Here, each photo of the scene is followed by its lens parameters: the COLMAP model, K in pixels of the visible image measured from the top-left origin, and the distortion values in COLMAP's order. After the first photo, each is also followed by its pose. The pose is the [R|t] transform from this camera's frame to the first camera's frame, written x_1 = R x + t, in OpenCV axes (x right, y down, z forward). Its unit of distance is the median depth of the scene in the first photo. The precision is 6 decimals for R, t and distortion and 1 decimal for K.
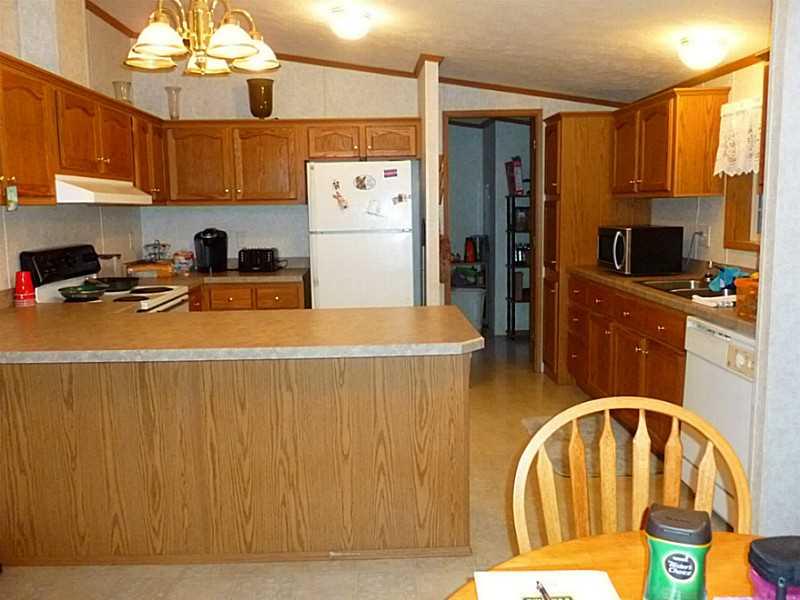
lens RADIAL K [[679.4, 0, 399.9], [0, 679.4, 302.4], [0, 0, 1]] dist [-0.035508, 0.011699]
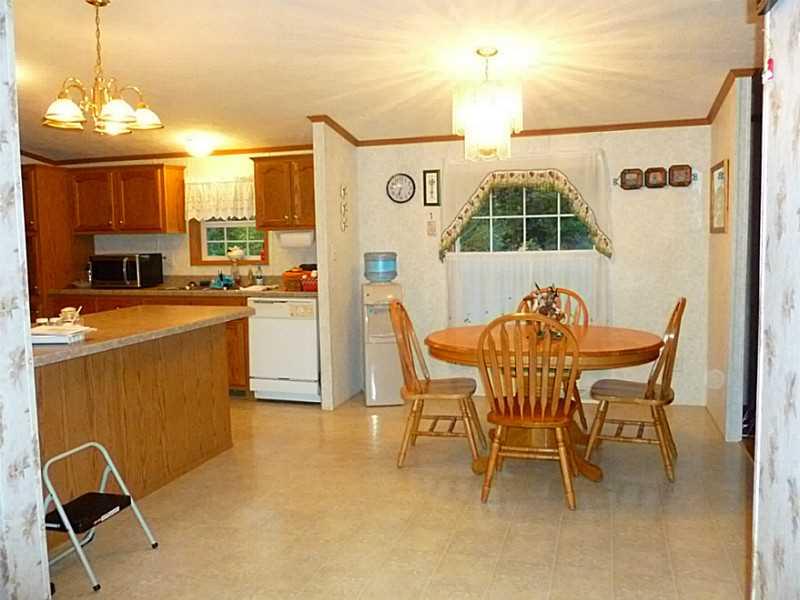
lens RADIAL K [[679.4, 0, 400.8], [0, 679.4, 297.0], [0, 0, 1]] dist [-0.035508, 0.011699]
pose [[0.325532, -0.075425, 0.942518, -0.880775], [0.144708, 0.989044, 0.029168, 0.018300], [-0.934392, 0.126895, 0.332880, 0.016420]]
